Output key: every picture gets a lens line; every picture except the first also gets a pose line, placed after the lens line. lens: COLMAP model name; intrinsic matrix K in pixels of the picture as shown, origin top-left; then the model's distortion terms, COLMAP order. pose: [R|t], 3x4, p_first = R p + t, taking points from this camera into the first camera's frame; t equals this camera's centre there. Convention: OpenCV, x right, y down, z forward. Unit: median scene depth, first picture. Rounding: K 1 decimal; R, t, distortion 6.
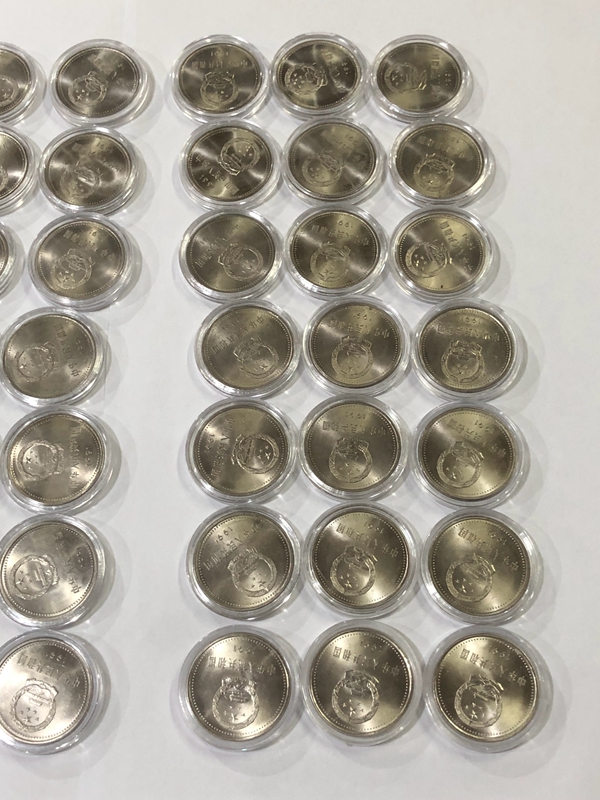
lens RADIAL K [[1086.6, 0, 311.2], [0, 1086.6, 386.7], [0, 0, 1]] dist [0.236708, 0.000000]
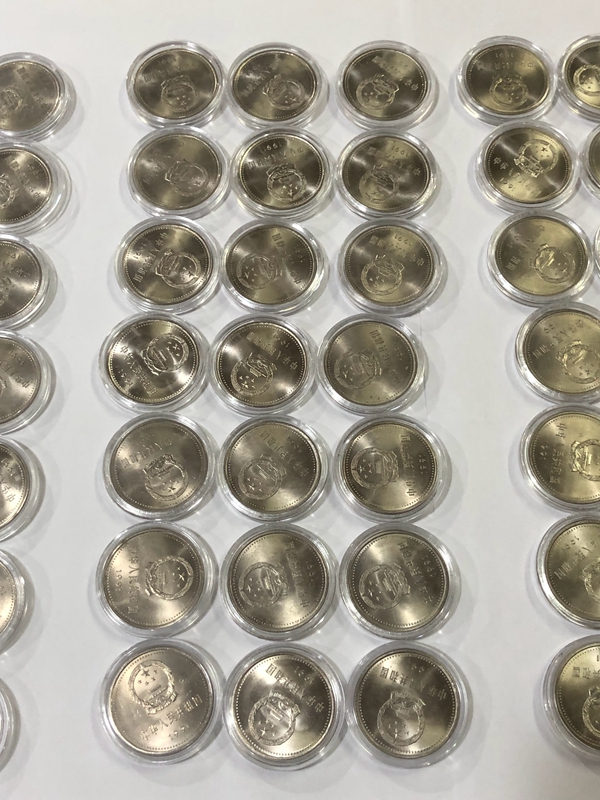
lens RADIAL K [[1107.3, 0, 303.7], [0, 1107.3, 394.0], [0, 0, 1]] dist [0.271947, 0.000000]
pose [[0.992930, -0.008432, 0.118399, -0.157704], [0.009577, 0.999913, -0.009107, 0.003321], [-0.118312, 0.010176, 0.992924, 0.008946]]
